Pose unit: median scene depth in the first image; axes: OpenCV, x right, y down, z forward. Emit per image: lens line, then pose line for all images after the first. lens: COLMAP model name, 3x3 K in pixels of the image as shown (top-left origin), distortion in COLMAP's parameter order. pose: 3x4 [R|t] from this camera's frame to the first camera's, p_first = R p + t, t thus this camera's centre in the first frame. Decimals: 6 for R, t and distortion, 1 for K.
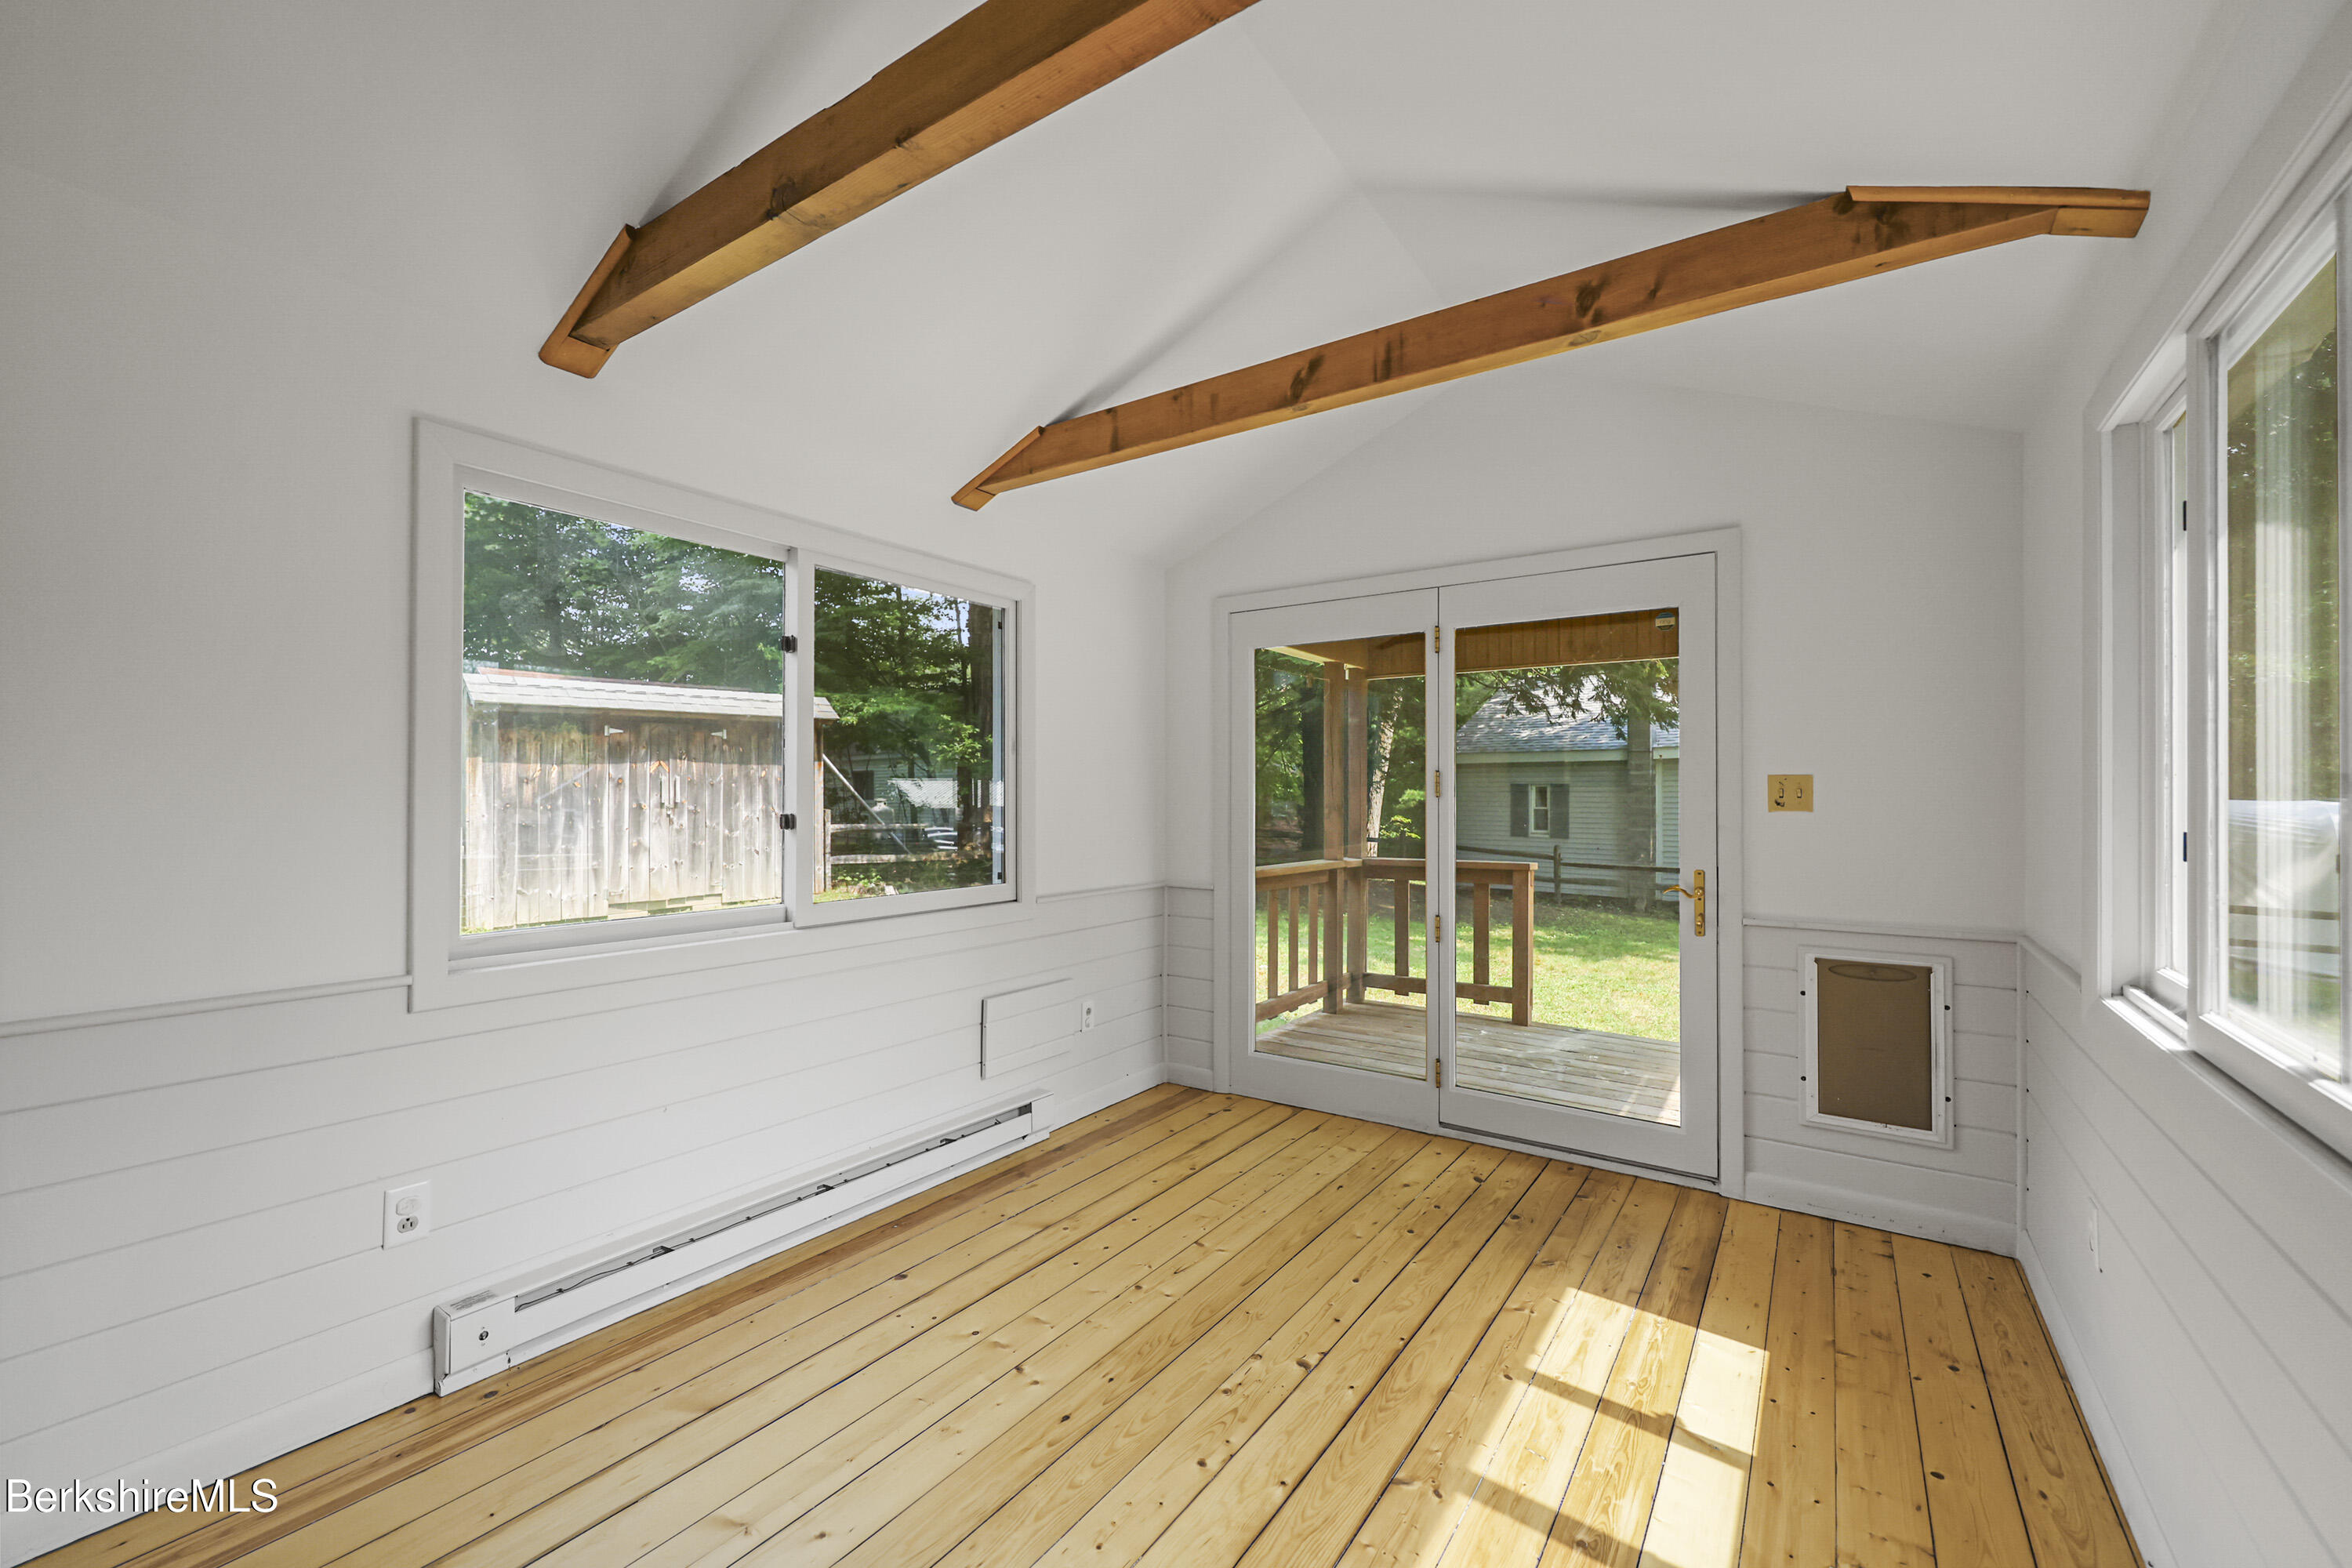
lens RADIAL K [[954.1, 0, 1169.1], [0, 954.1, 781.7], [0, 0, 1]] dist [-0.001652, 0.000140]
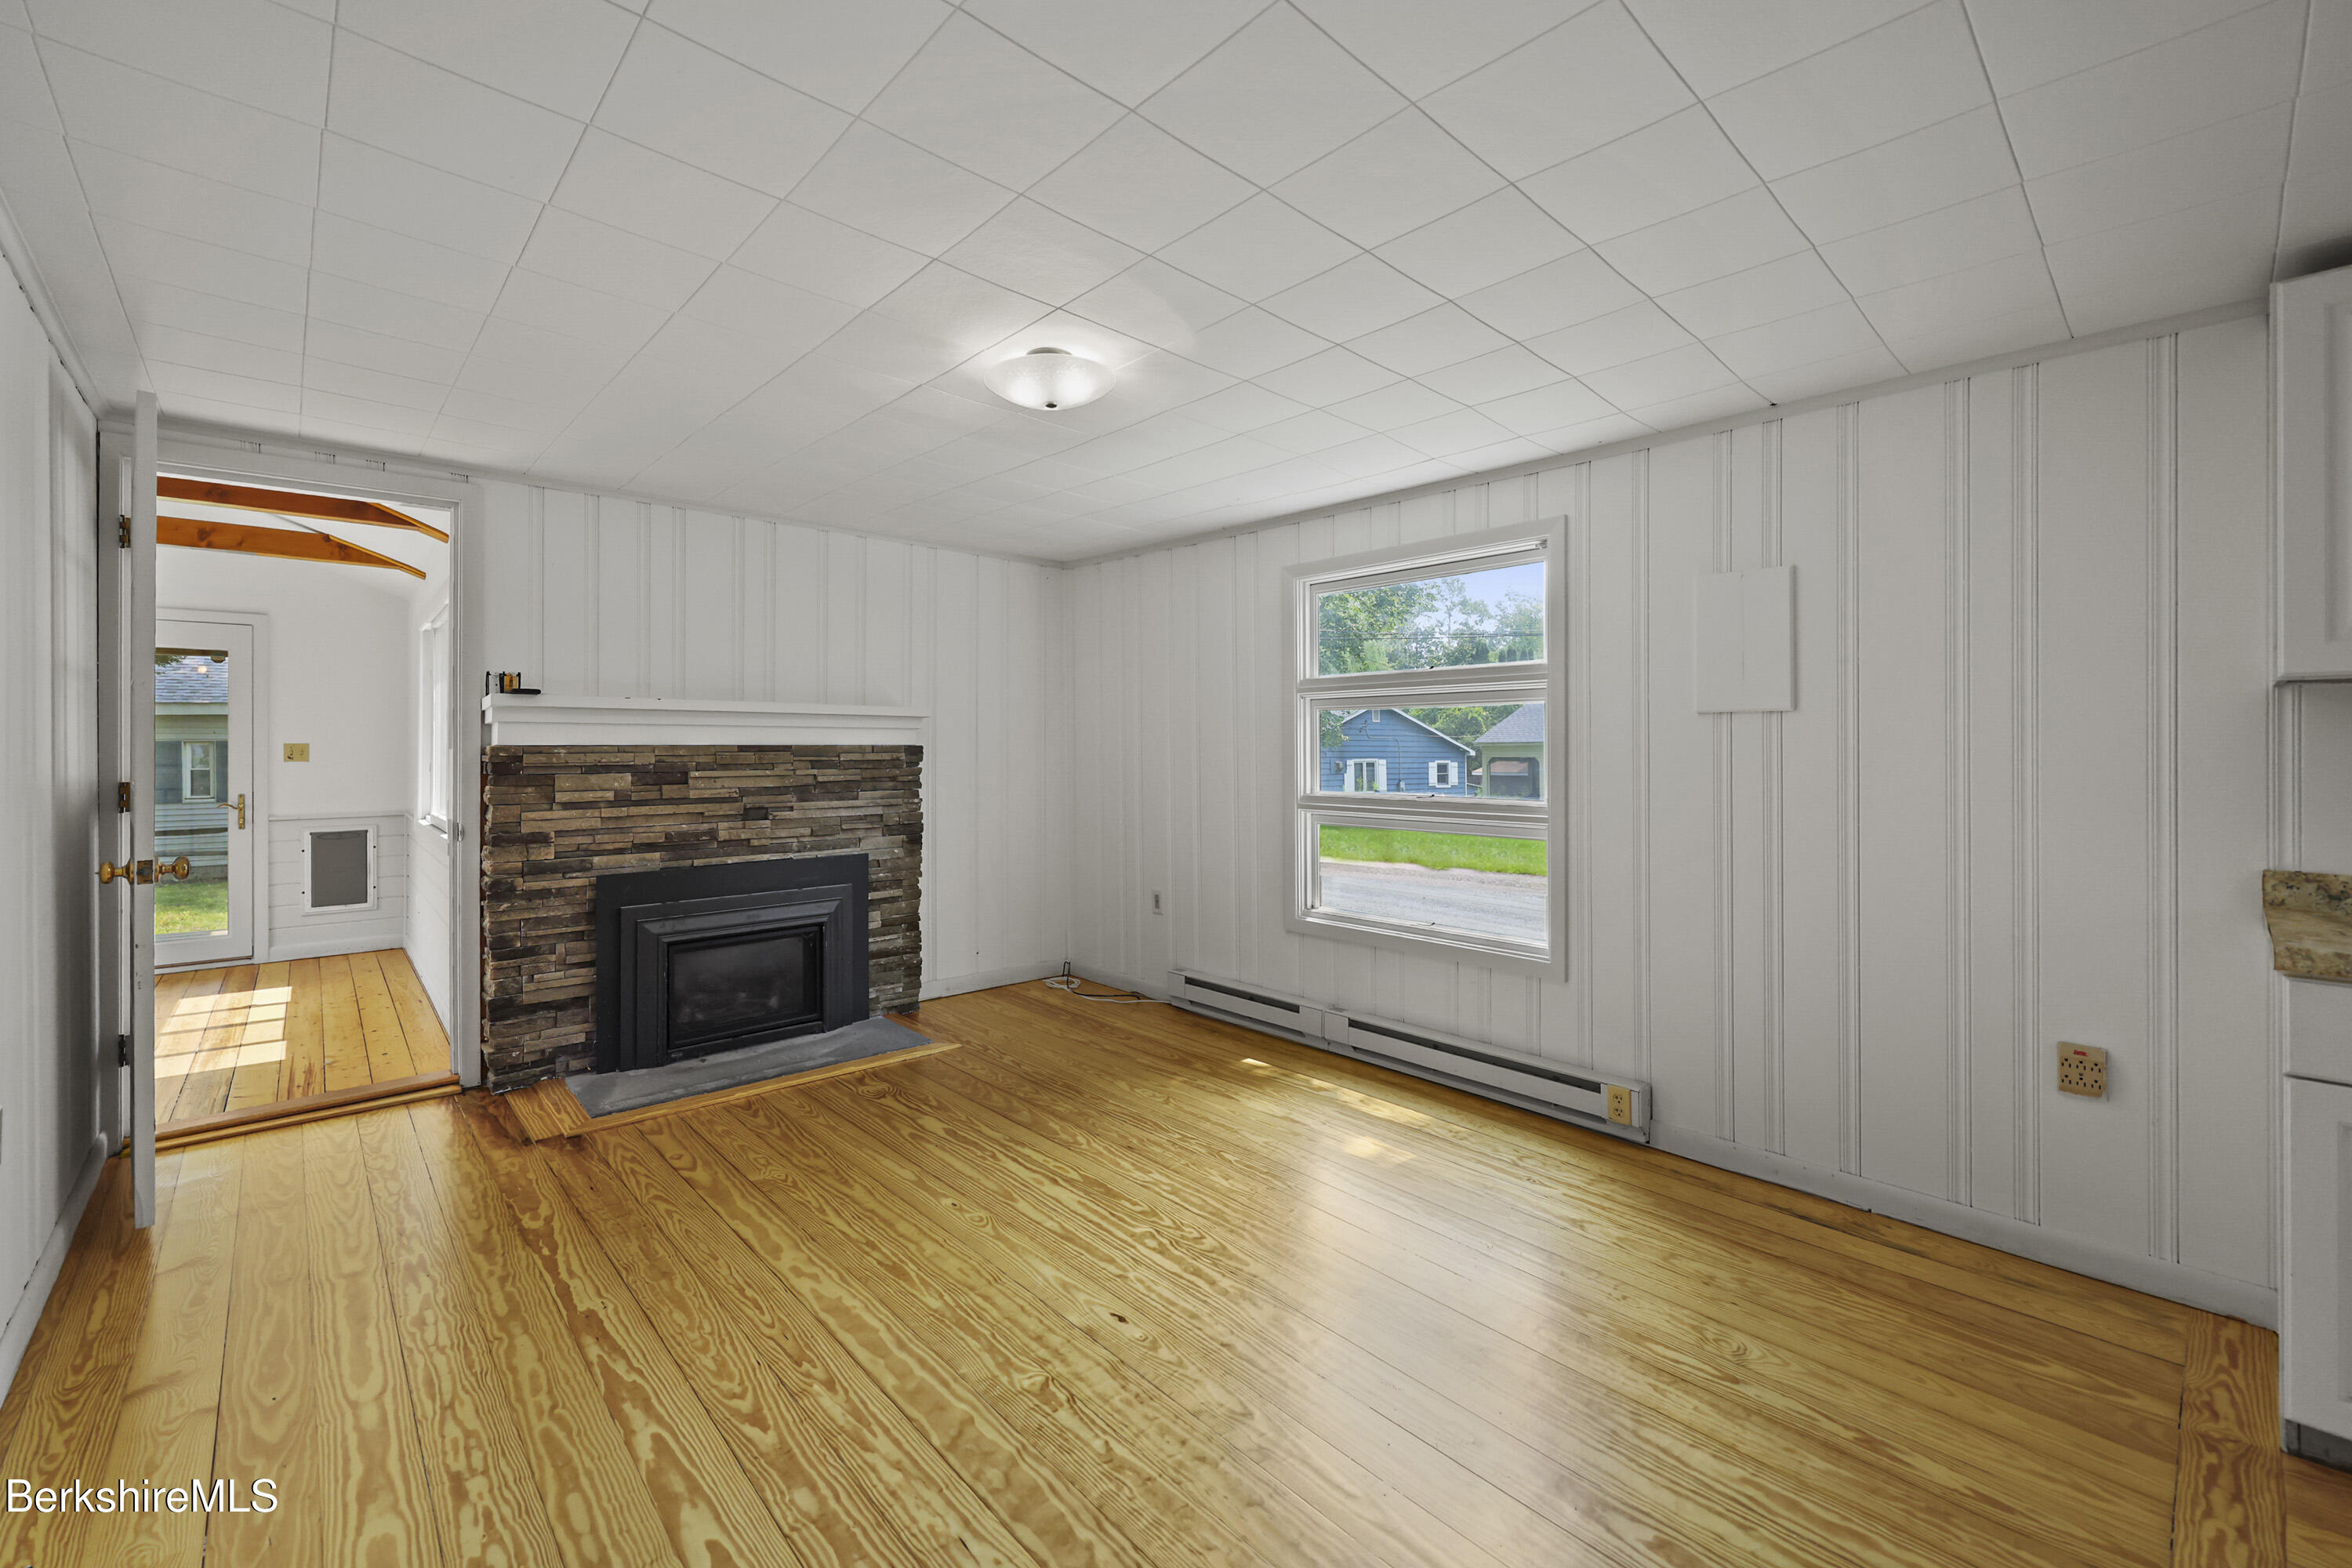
lens RADIAL K [[954.1, 0, 1163.6], [0, 954.1, 748.6], [0, 0, 1]] dist [-0.001652, 0.000140]
pose [[0.229343, -0.004146, 0.973337, -0.902128], [-0.009135, 0.999938, 0.006412, -0.026520], [-0.973303, -0.010362, 0.229291, -1.264593]]
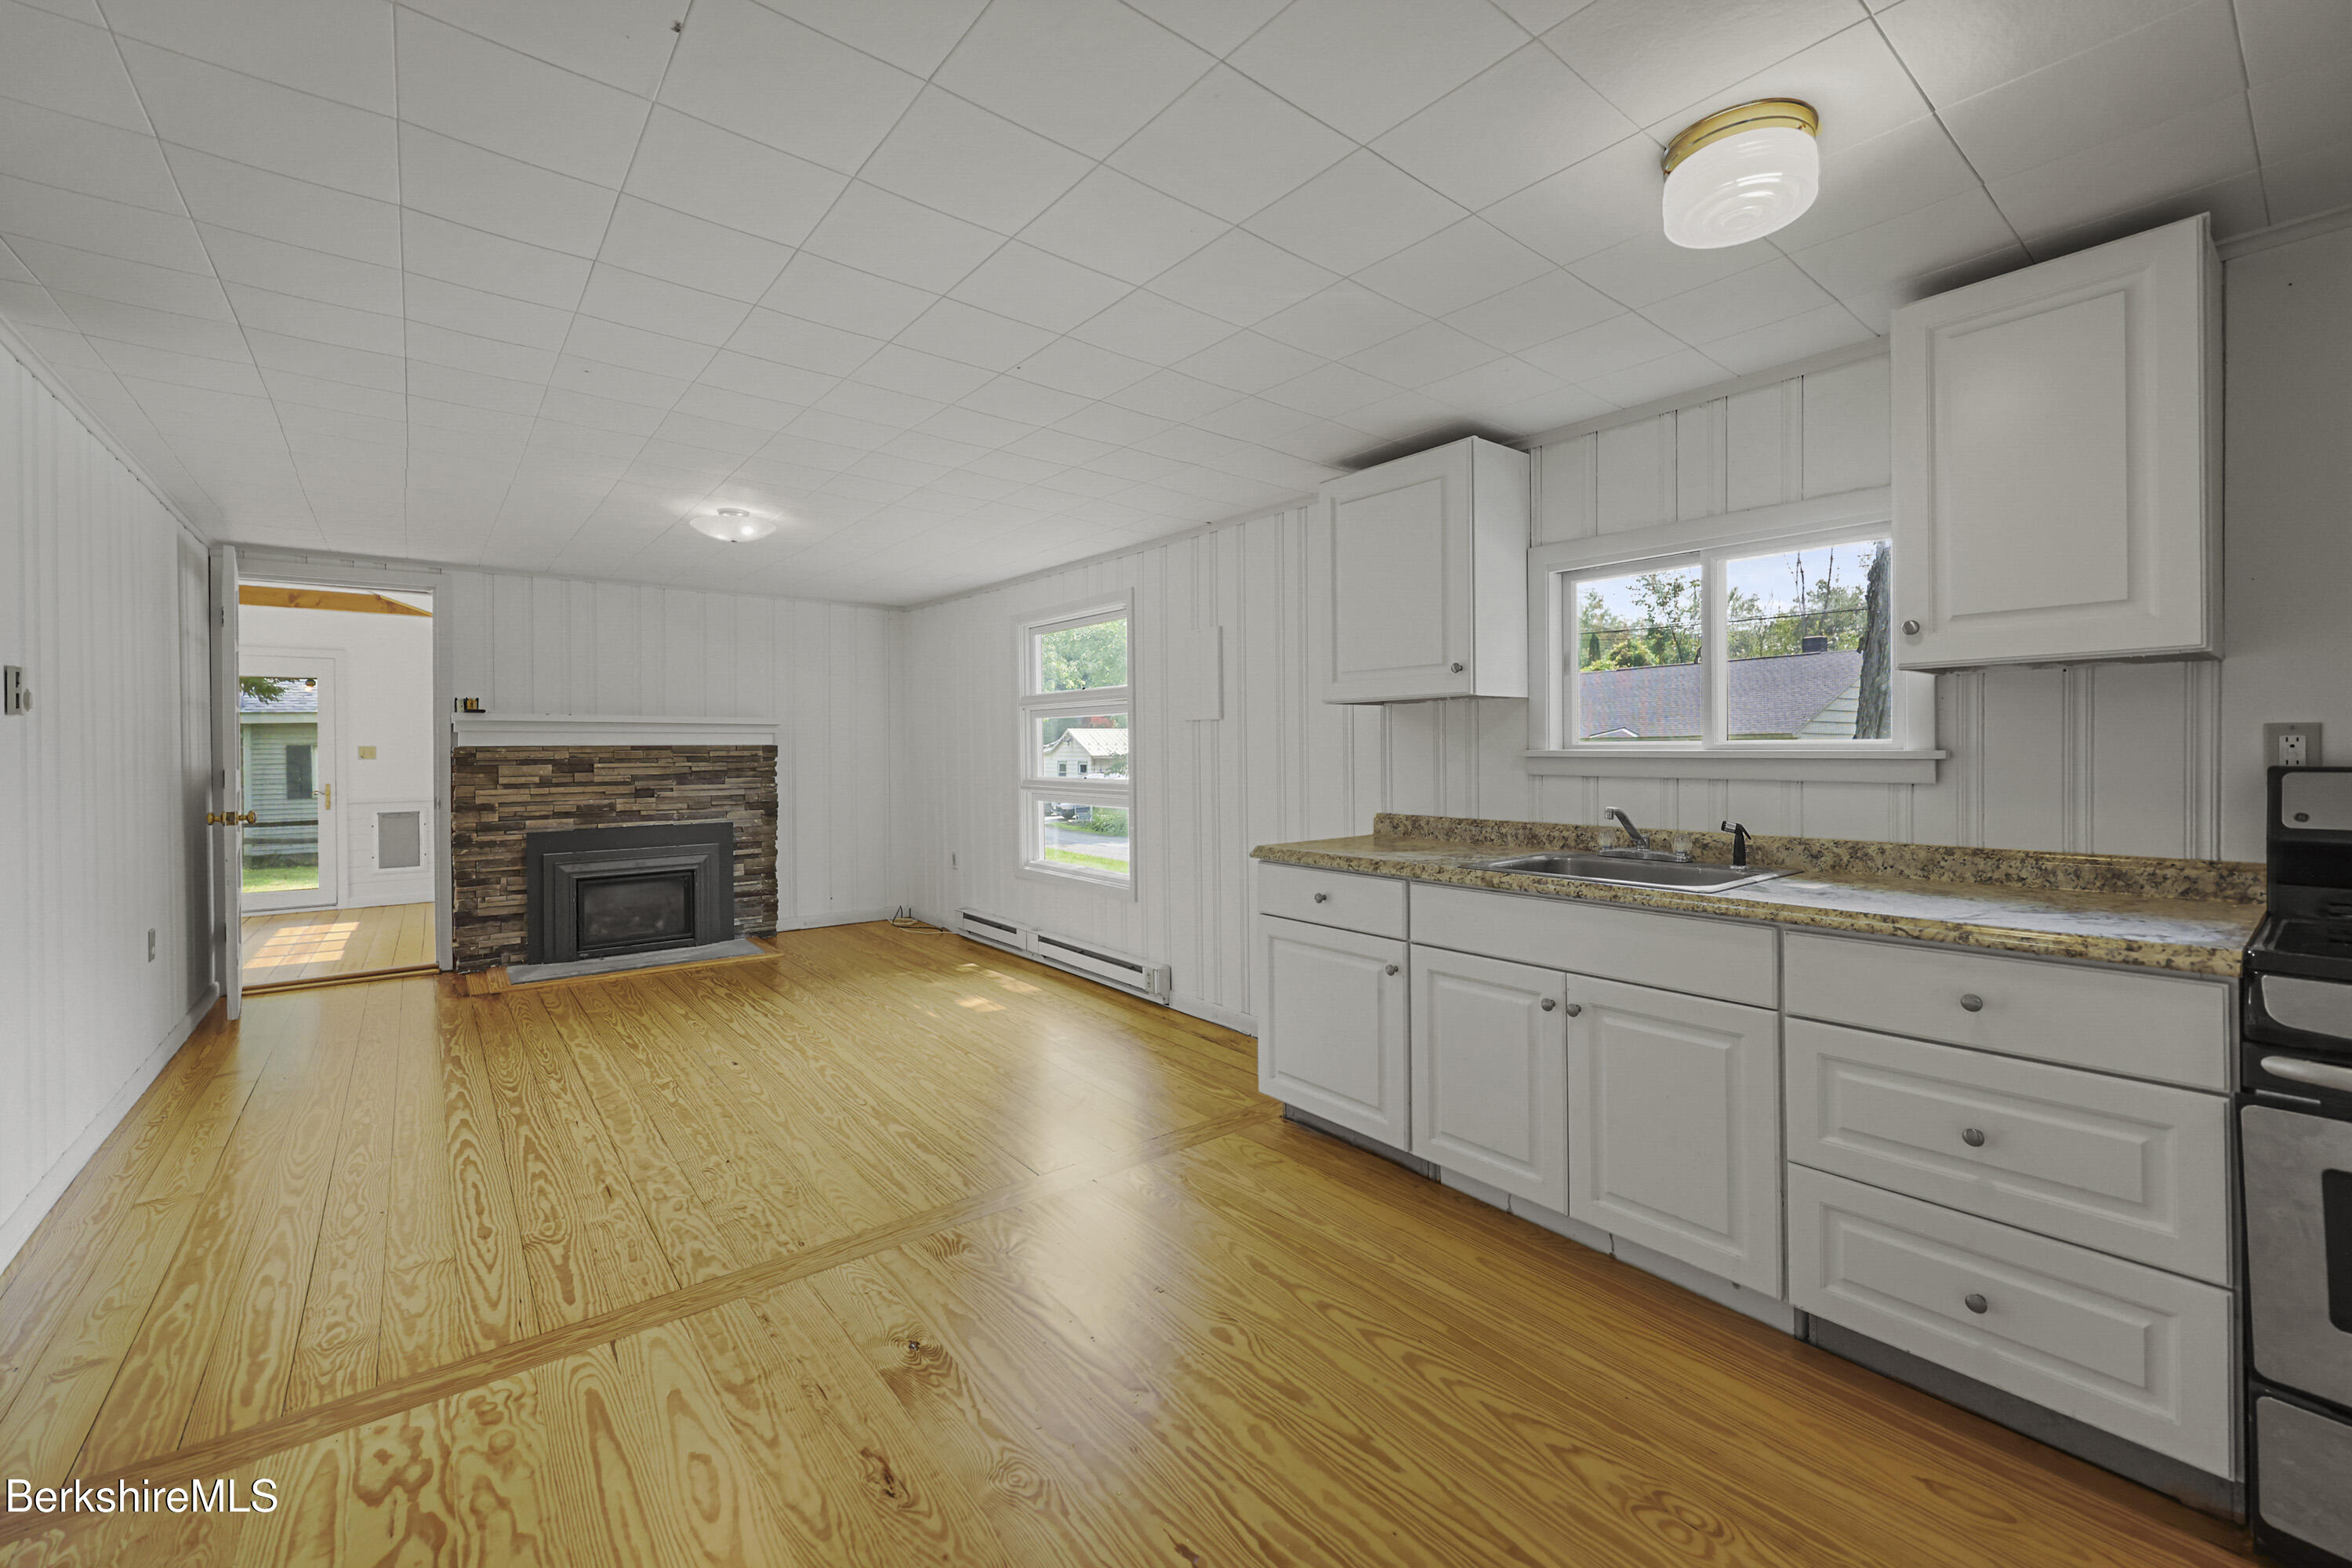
lens RADIAL K [[954.1, 0, 1183.8], [0, 954.1, 754.3], [0, 0, 1]] dist [-0.001652, 0.000140]
pose [[0.295818, -0.009307, 0.955199, -1.264687], [-0.004365, 0.999929, 0.011095, -0.025729], [-0.955234, -0.007451, 0.295757, -2.044176]]
